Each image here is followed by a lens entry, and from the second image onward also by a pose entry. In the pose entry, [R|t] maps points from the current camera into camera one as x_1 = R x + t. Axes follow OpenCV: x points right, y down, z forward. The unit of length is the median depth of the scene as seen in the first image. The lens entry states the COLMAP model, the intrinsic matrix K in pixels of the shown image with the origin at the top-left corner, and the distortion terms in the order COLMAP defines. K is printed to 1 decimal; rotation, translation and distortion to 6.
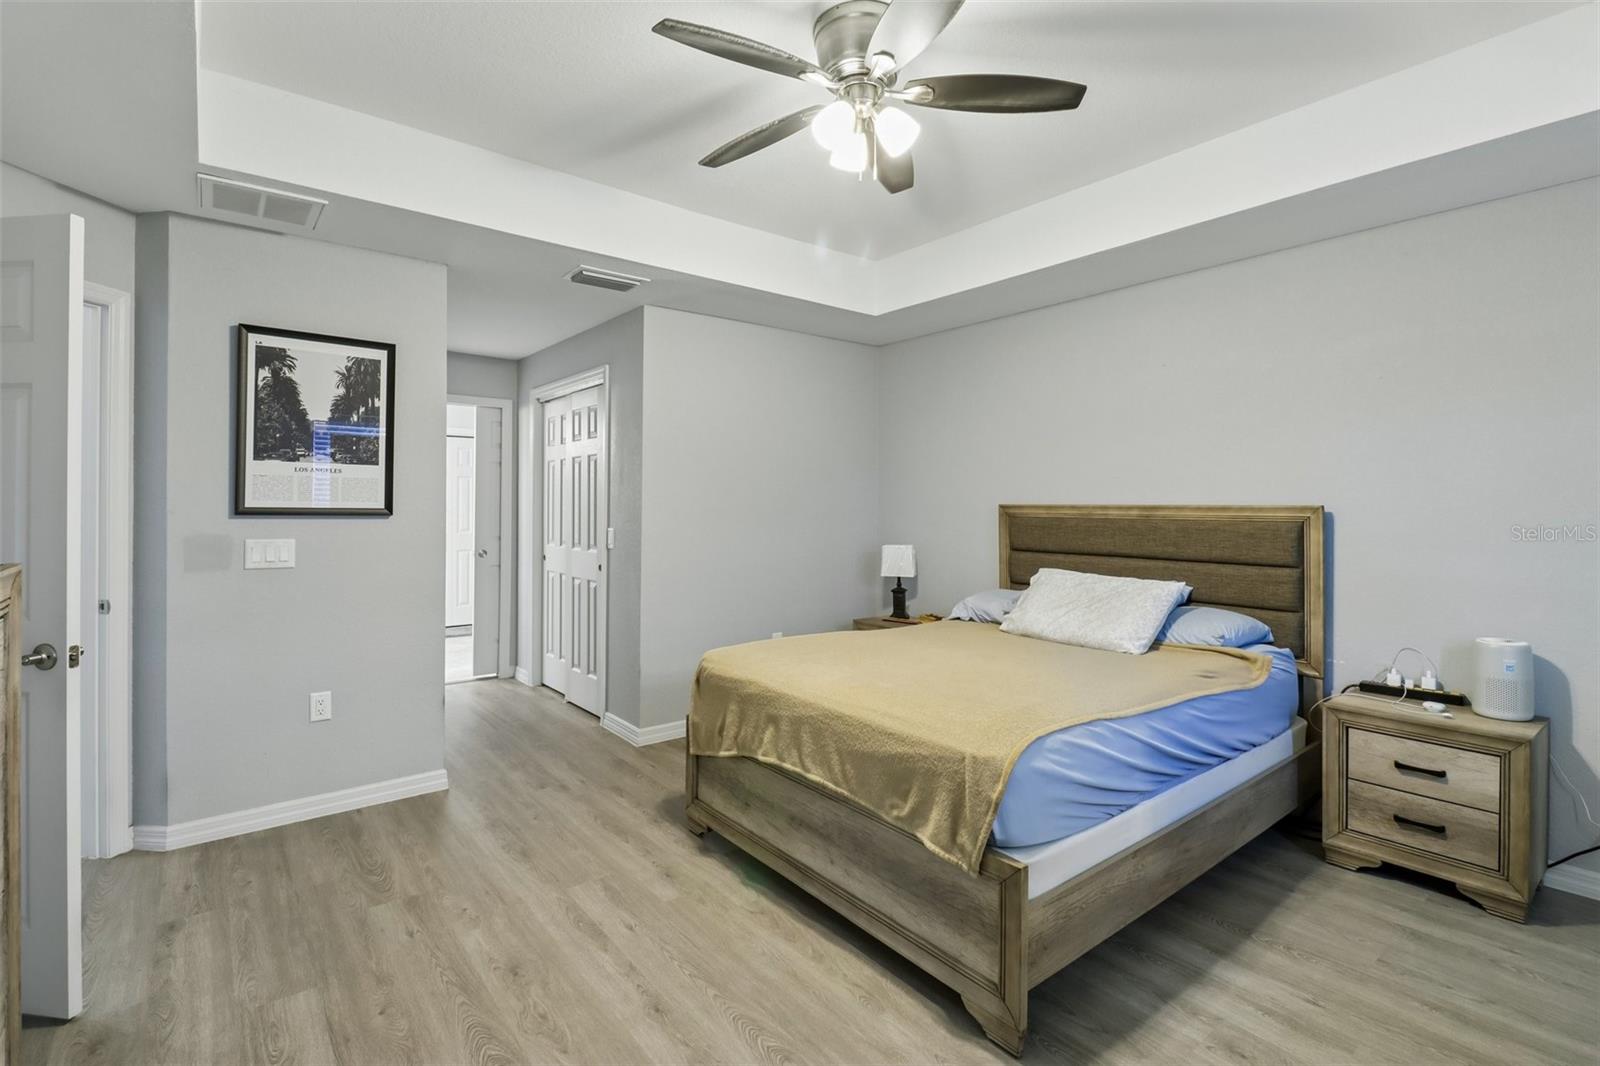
lens RADIAL K [[740.5, 0, 797.4], [0, 740.5, 503.3], [0, 0, 1]] dist [0.020858, -0.015148]
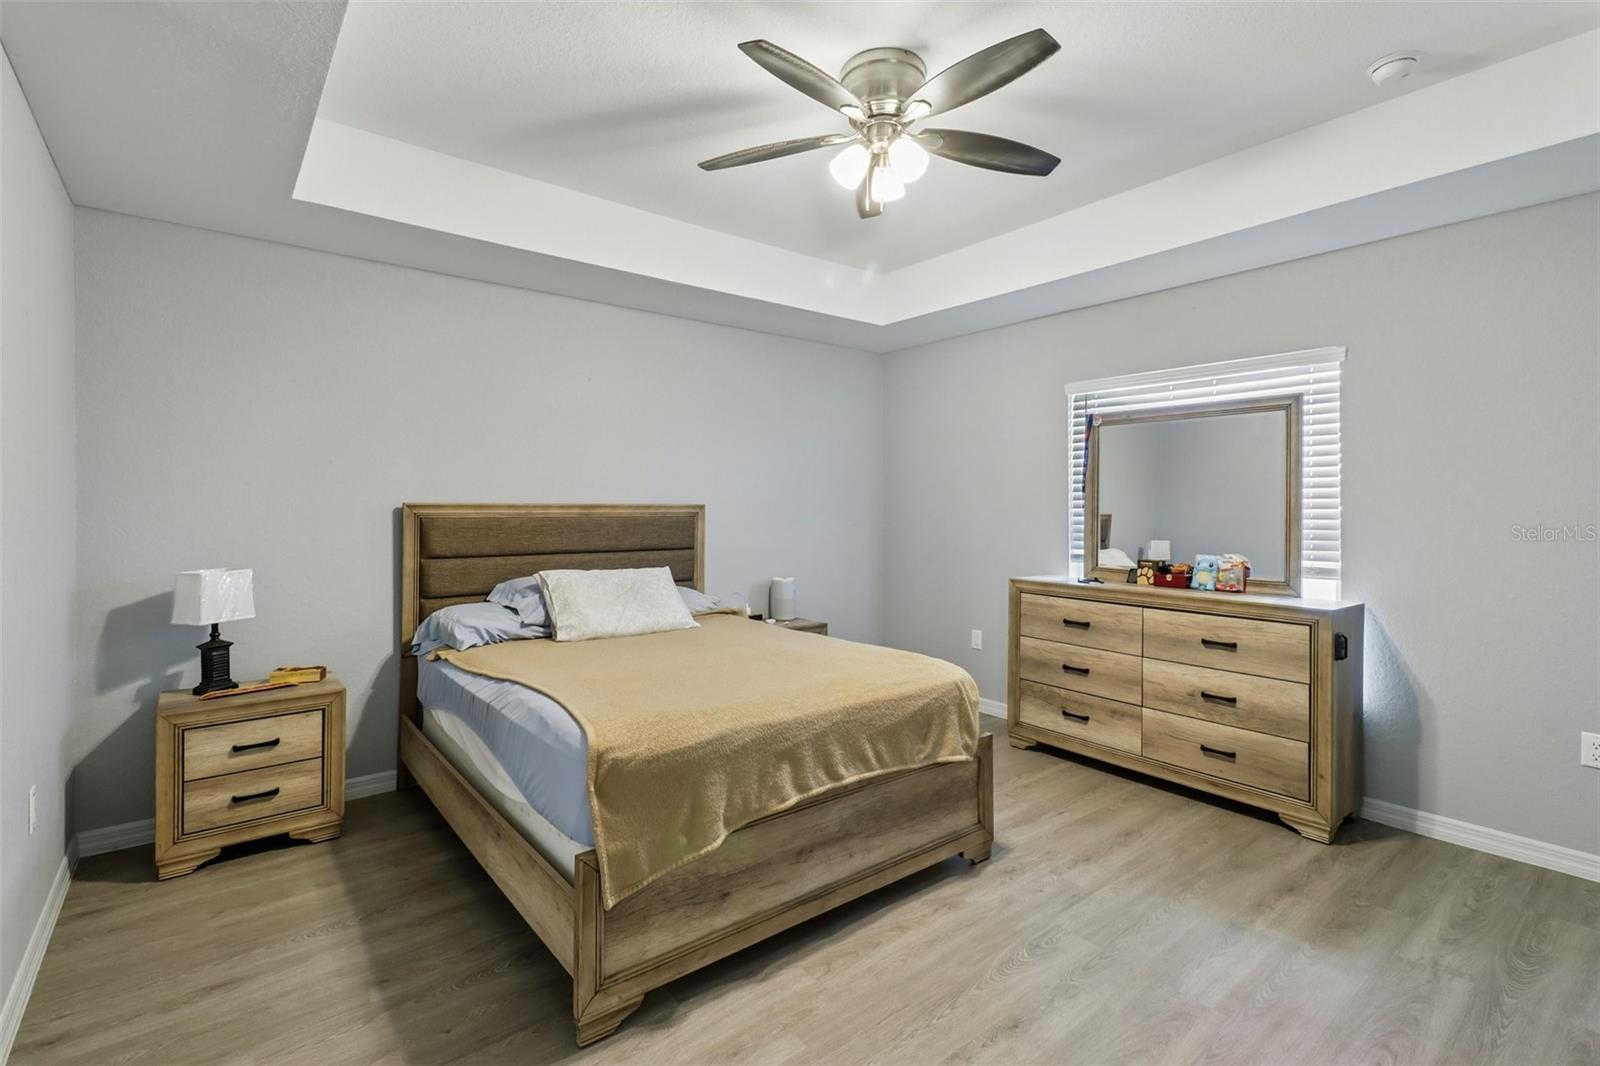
lens RADIAL K [[740.5, 0, 797.4], [0, 740.5, 503.3], [0, 0, 1]] dist [0.020858, -0.015148]
pose [[-0.003514, 0.000968, 0.999993, -0.732578], [-0.001239, 0.999999, -0.000973, 0.002305], [-0.999993, -0.001243, -0.003513, 0.816029]]
